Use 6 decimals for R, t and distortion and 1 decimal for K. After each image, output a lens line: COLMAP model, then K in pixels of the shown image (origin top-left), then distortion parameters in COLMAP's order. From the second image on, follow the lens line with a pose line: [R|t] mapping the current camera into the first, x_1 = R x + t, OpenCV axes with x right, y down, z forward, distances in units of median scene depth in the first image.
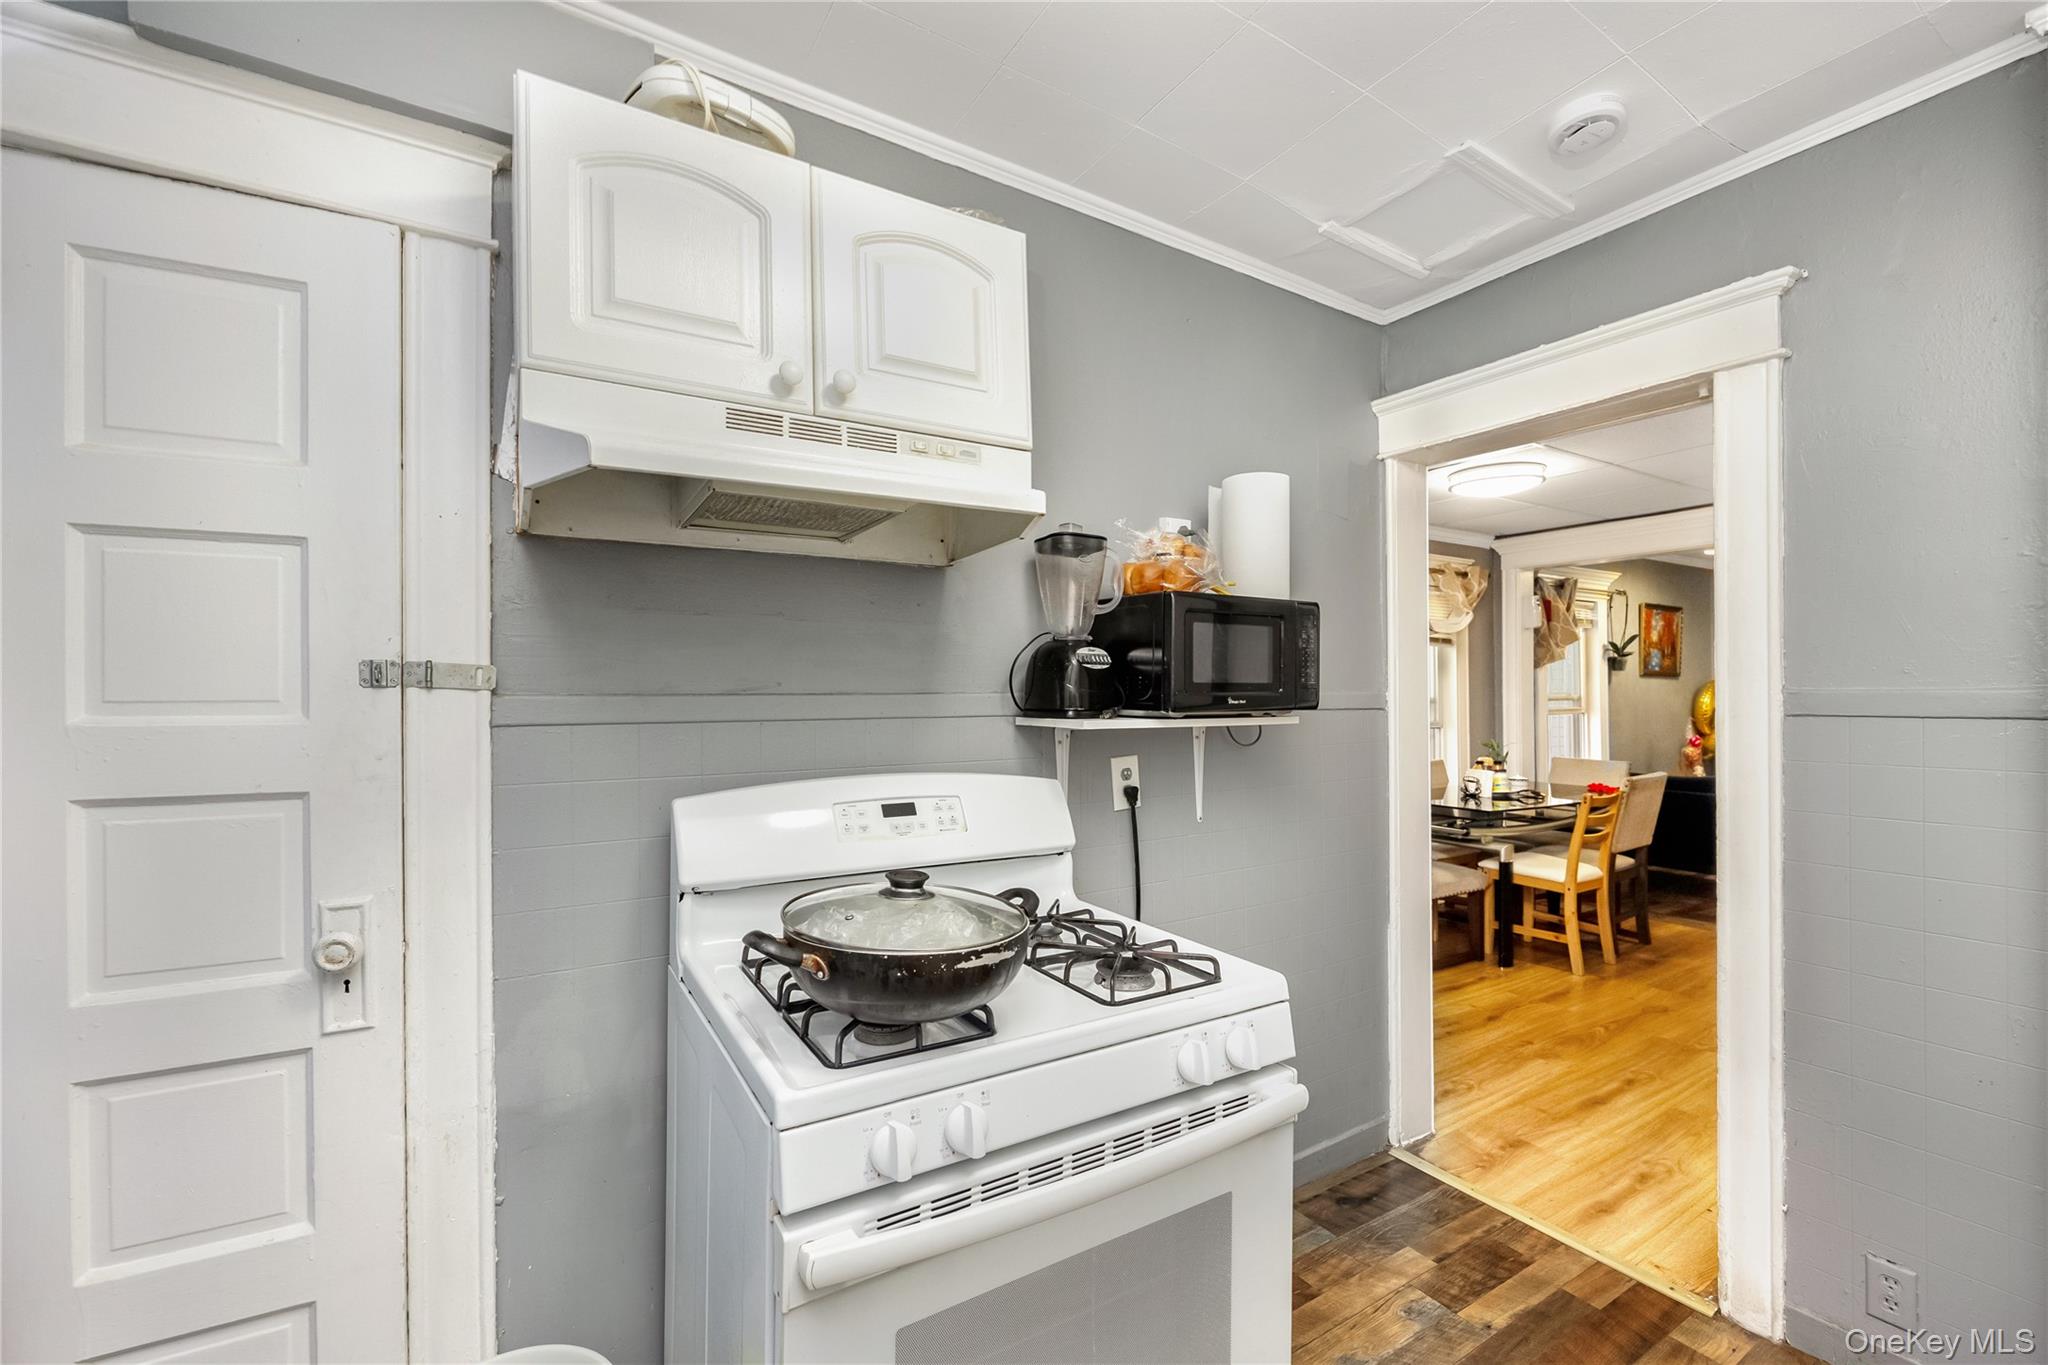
lens RADIAL K [[848.6, 0, 1024.0], [0, 848.6, 682.5], [0, 0, 1]] dist [-0.001552, -0.000267]
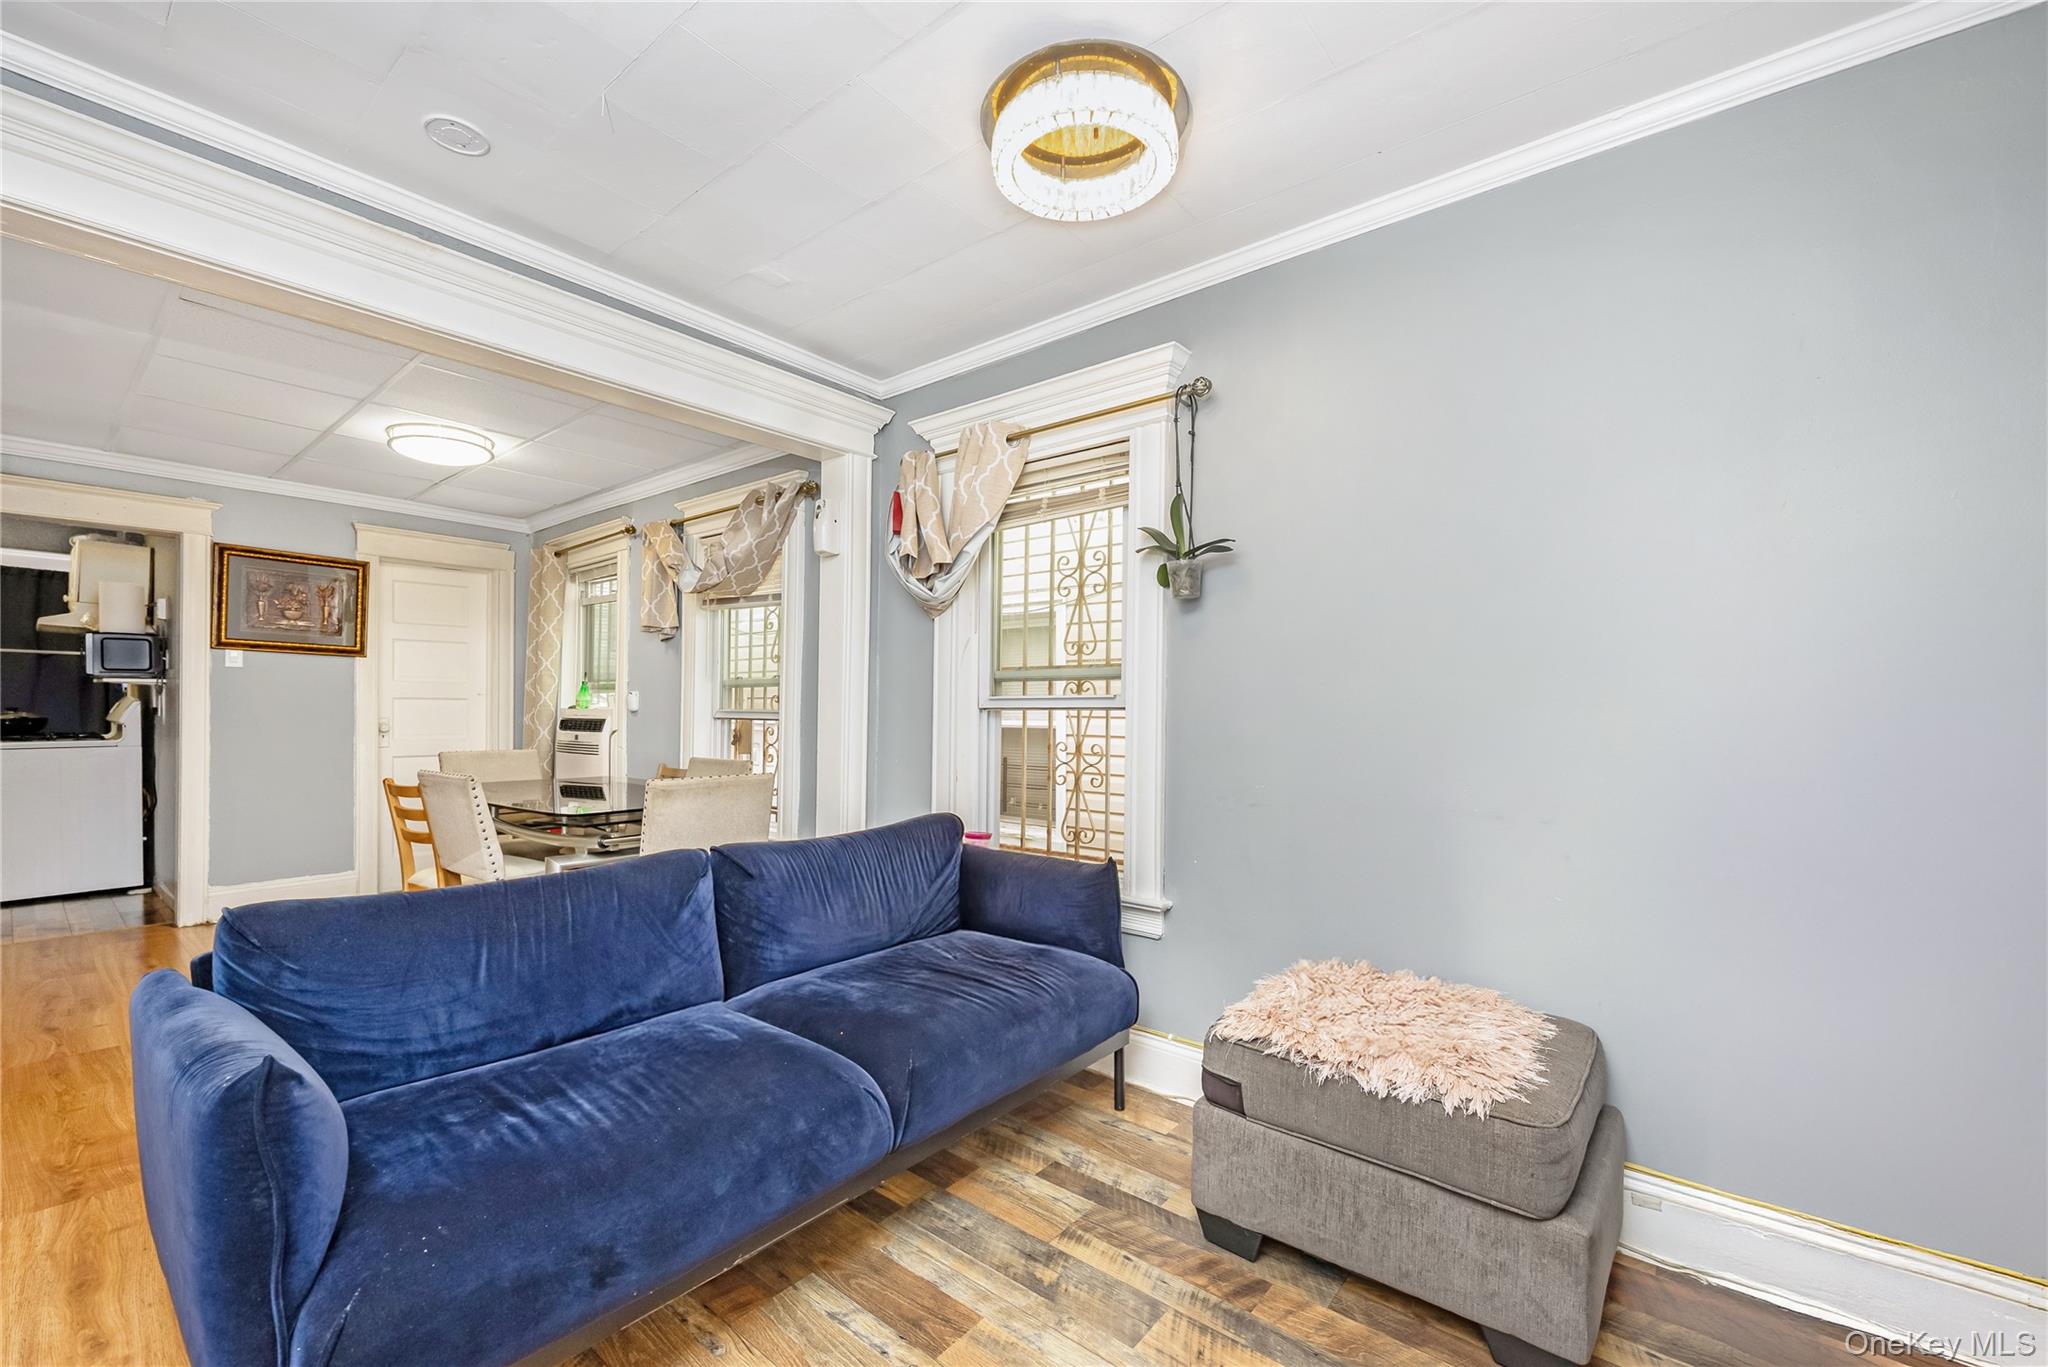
lens RADIAL K [[851.2, 0, 1019.6], [0, 851.2, 704.7], [0, 0, 1]] dist [-0.003046, -0.000210]
pose [[0.322777, -0.003044, -0.946470, 1.347341], [-0.000862, 0.999993, -0.003510, 0.047369], [0.946475, 0.001949, 0.322773, 1.046462]]
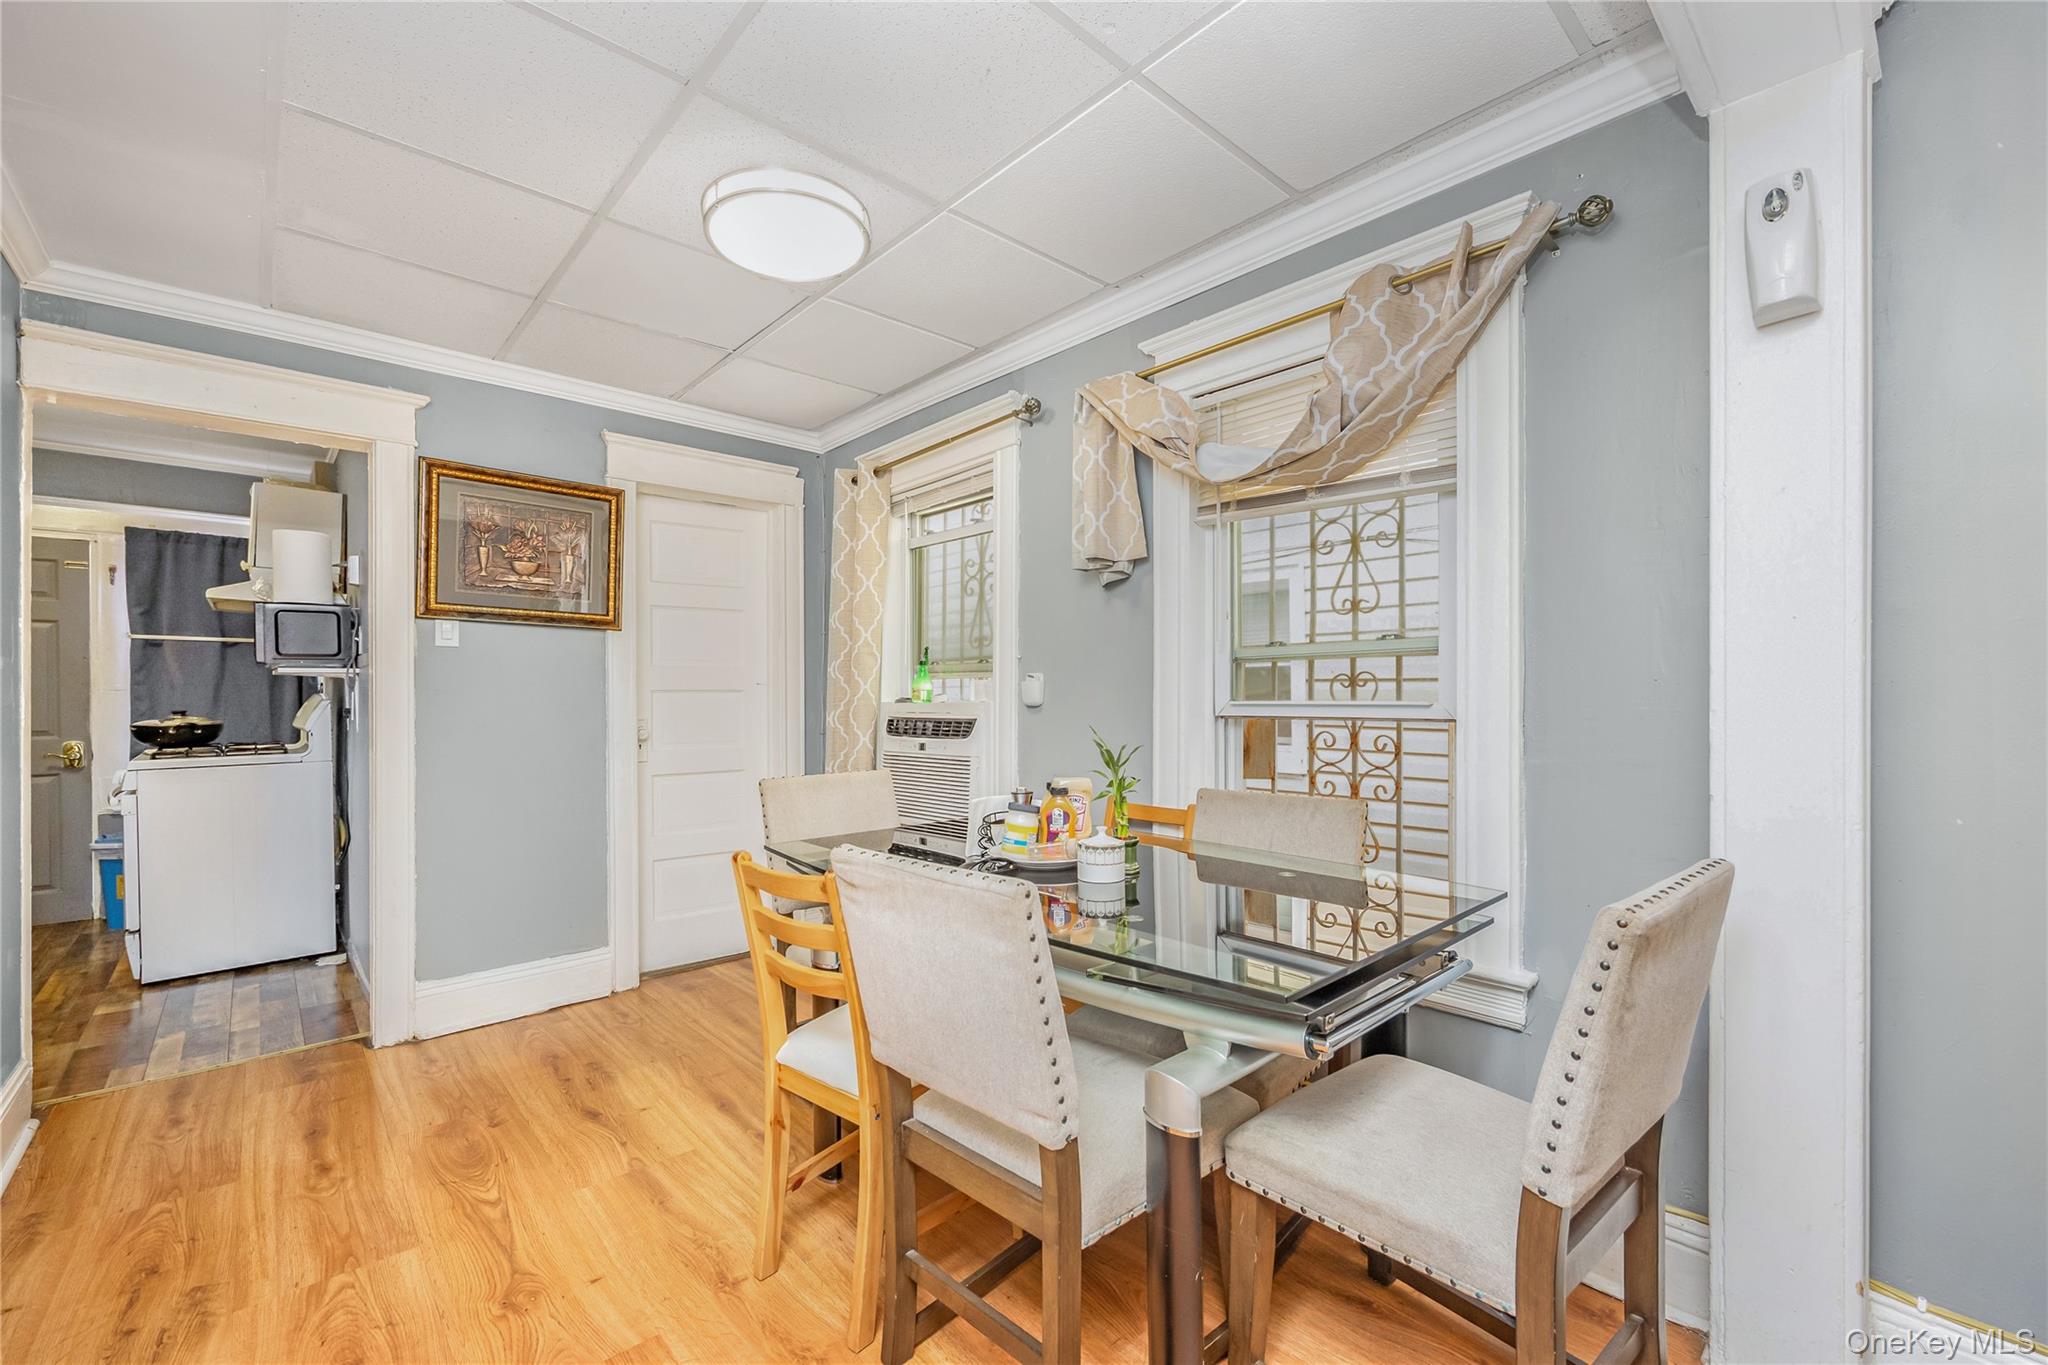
lens RADIAL K [[848.6, 0, 1024.0], [0, 848.6, 682.5], [0, 0, 1]] dist [-0.001552, -0.000267]
pose [[0.188279, -0.015277, -0.981997, 0.880982], [0.013132, 0.999829, -0.013036, 0.043072], [0.982028, -0.010441, 0.188448, 0.830822]]
